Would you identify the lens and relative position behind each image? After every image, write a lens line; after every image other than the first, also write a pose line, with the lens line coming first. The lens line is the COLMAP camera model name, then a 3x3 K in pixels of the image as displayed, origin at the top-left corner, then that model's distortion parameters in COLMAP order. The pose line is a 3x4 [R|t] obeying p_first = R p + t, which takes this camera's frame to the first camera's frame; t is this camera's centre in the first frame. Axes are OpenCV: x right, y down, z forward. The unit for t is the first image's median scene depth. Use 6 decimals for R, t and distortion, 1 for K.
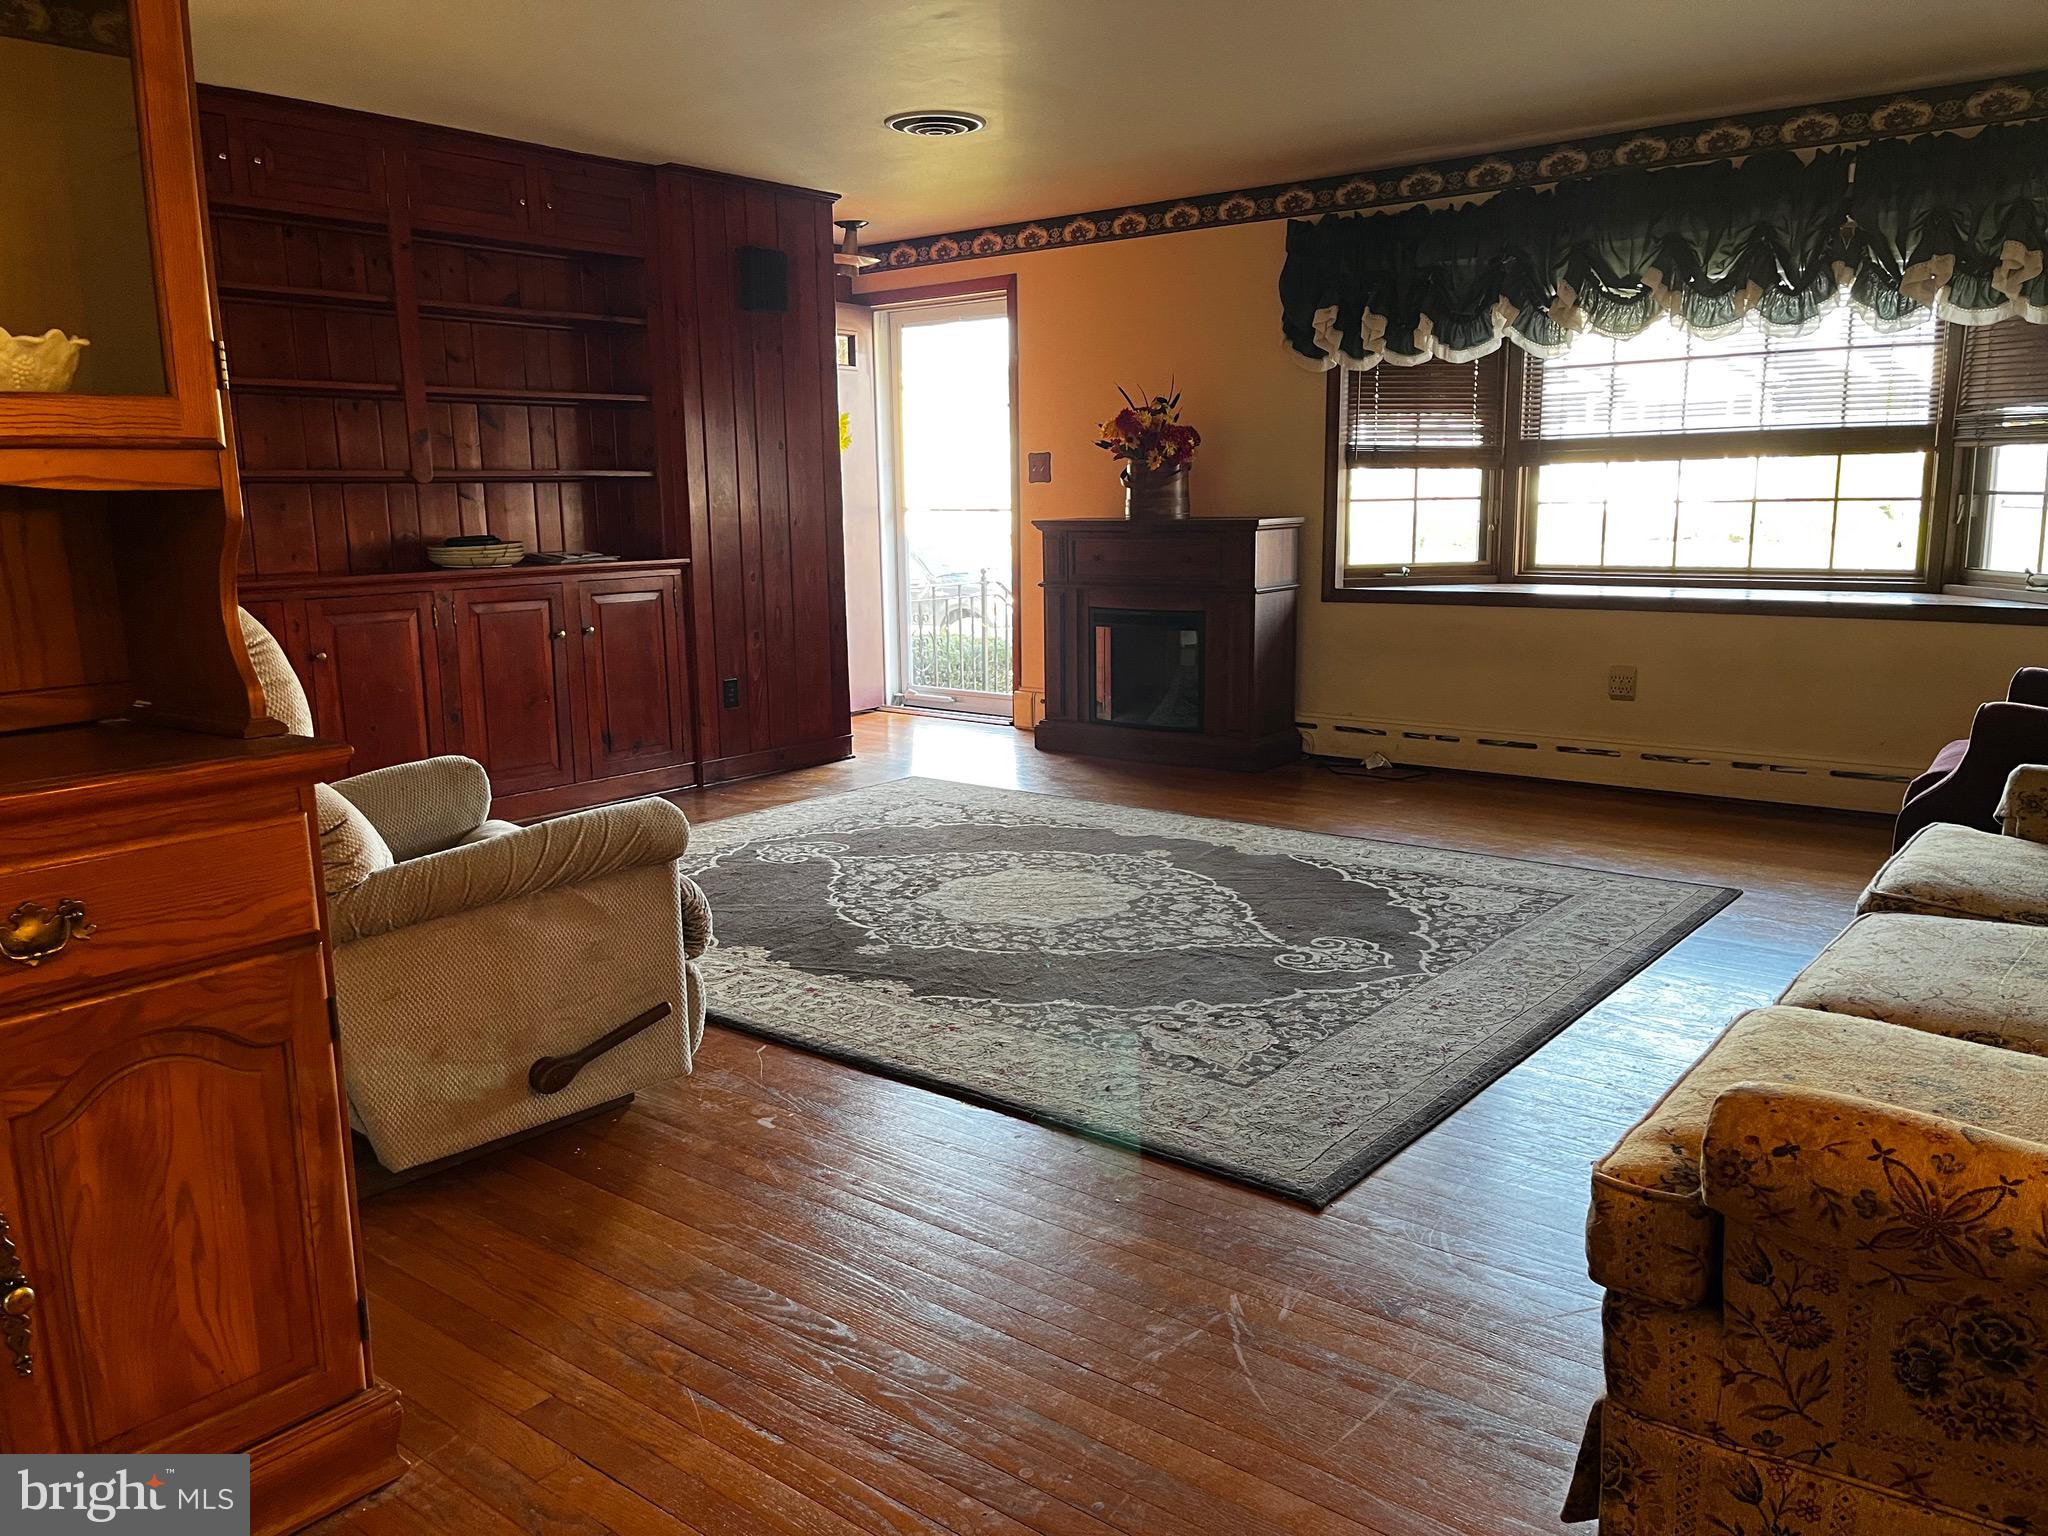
lens RADIAL K [[1548.1, 0, 1026.6], [0, 1548.1, 773.0], [0, 0, 1]] dist [0.047766, -0.034480]
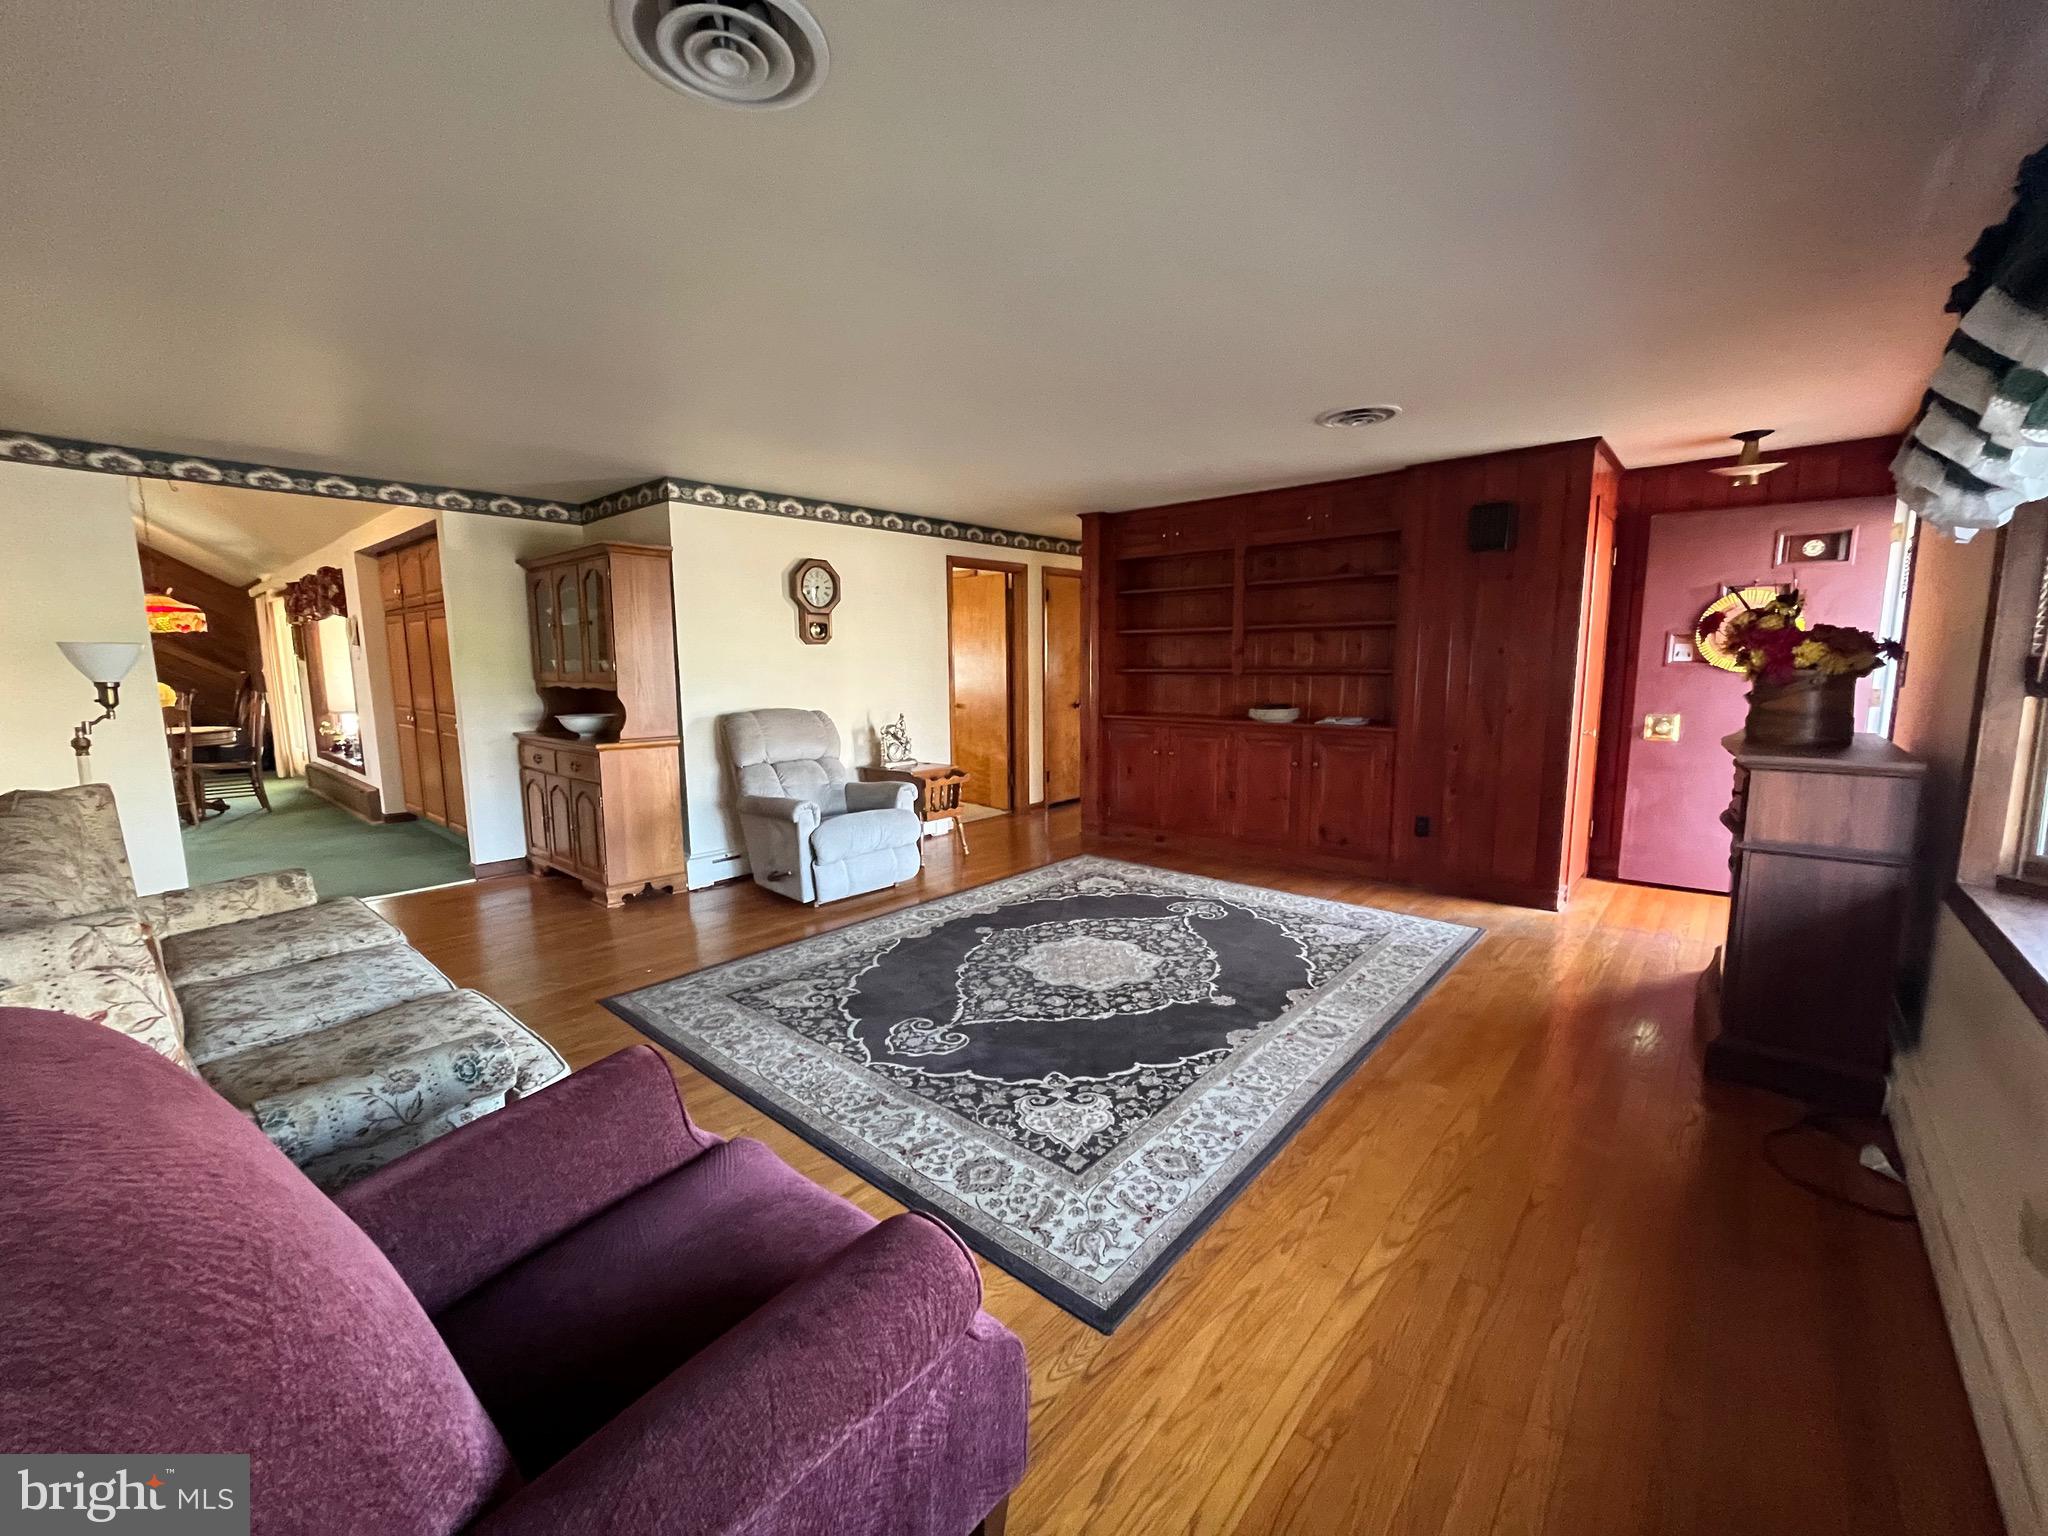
lens RADIAL K [[822.4, 0, 1021.8], [0, 822.4, 772.4], [0, 0, 1]] dist [-0.004403, 0.000753]
pose [[-0.044016, 0.154675, -0.986984, 0.781013], [-0.171629, 0.972083, 0.159993, -0.221206], [0.984178, 0.176437, -0.016240, 0.915003]]
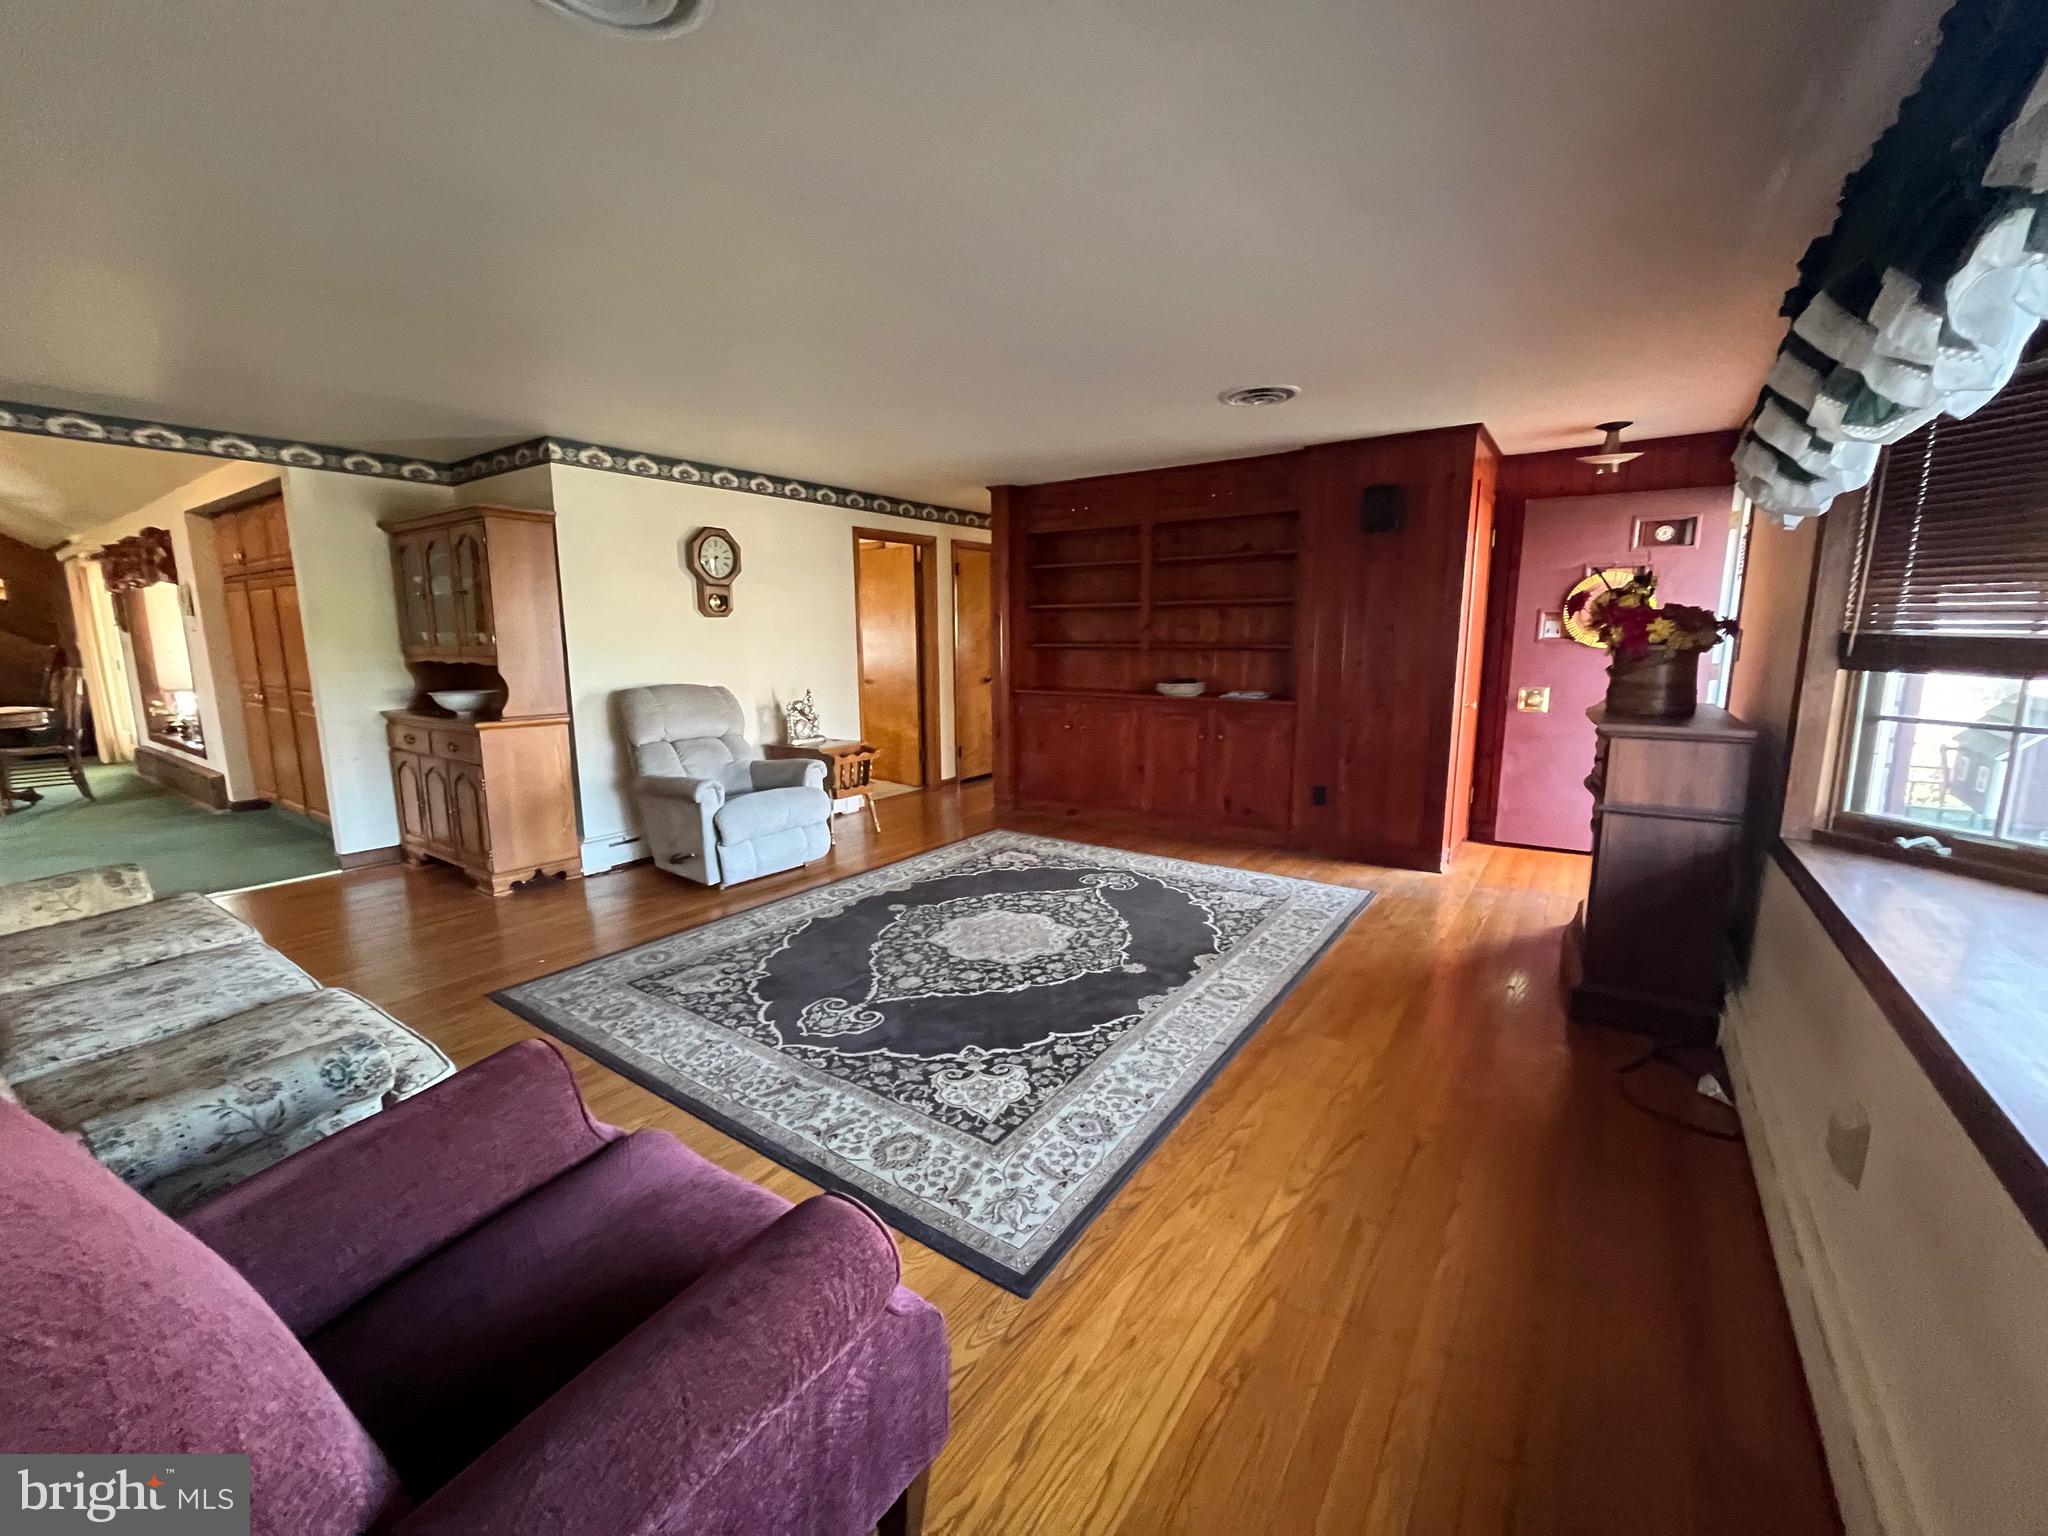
lens RADIAL K [[822.4, 0, 1021.2], [0, 822.4, 771.9], [0, 0, 1]] dist [-0.004403, 0.000753]
pose [[0.062678, 0.182948, -0.981122, 0.778990], [-0.176790, 0.969545, 0.169495, -0.220189], [0.982251, 0.162829, 0.093113, 0.915165]]
